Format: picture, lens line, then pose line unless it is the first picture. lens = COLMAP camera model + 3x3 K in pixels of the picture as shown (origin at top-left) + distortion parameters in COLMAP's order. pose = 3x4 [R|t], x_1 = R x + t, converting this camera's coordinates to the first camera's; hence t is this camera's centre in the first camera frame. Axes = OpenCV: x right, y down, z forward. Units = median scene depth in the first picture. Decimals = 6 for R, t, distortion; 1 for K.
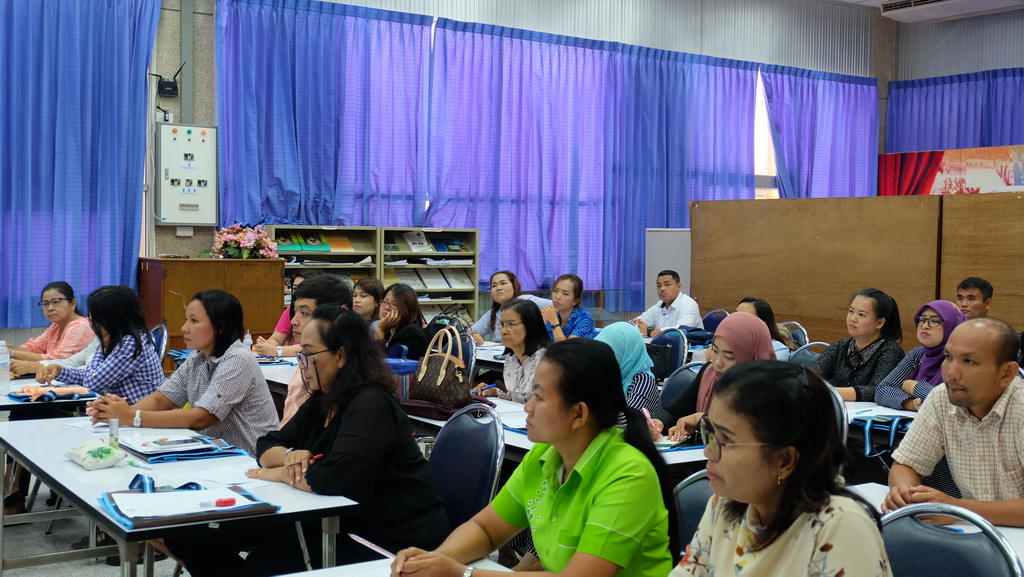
lens RADIAL K [[1218.7, 0, 527.0], [0, 1218.7, 264.8], [0, 0, 1]] dist [0.019855, 0.000000]
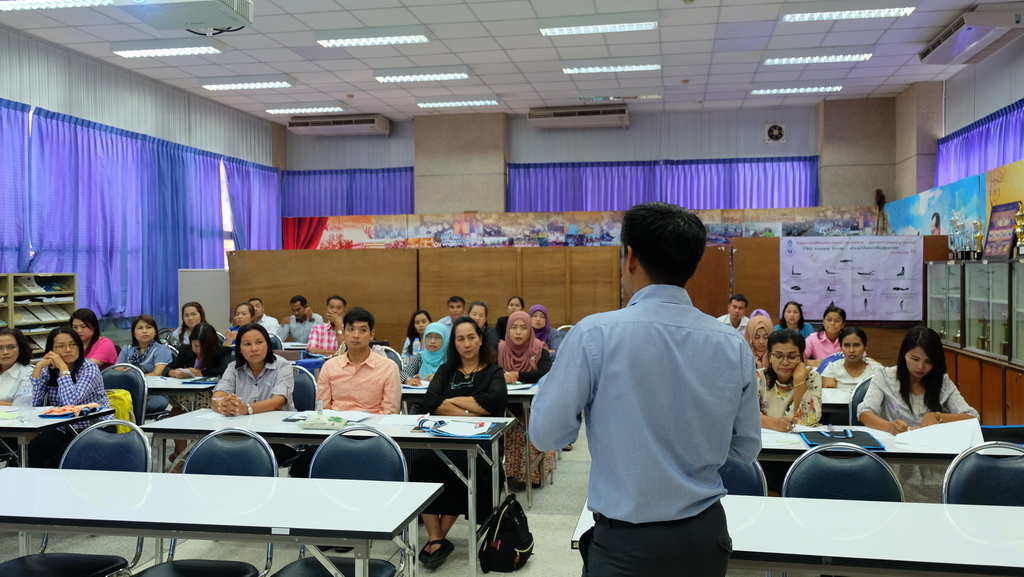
lens RADIAL K [[892.1, 0, 521.3], [0, 892.1, 272.1], [0, 0, 1]] dist [0.017292, 0.075111]
pose [[0.706570, -0.024913, 0.707204, -0.408041], [0.034955, 0.999389, 0.000283, -0.014966], [-0.706779, 0.024521, 0.707009, -0.015753]]
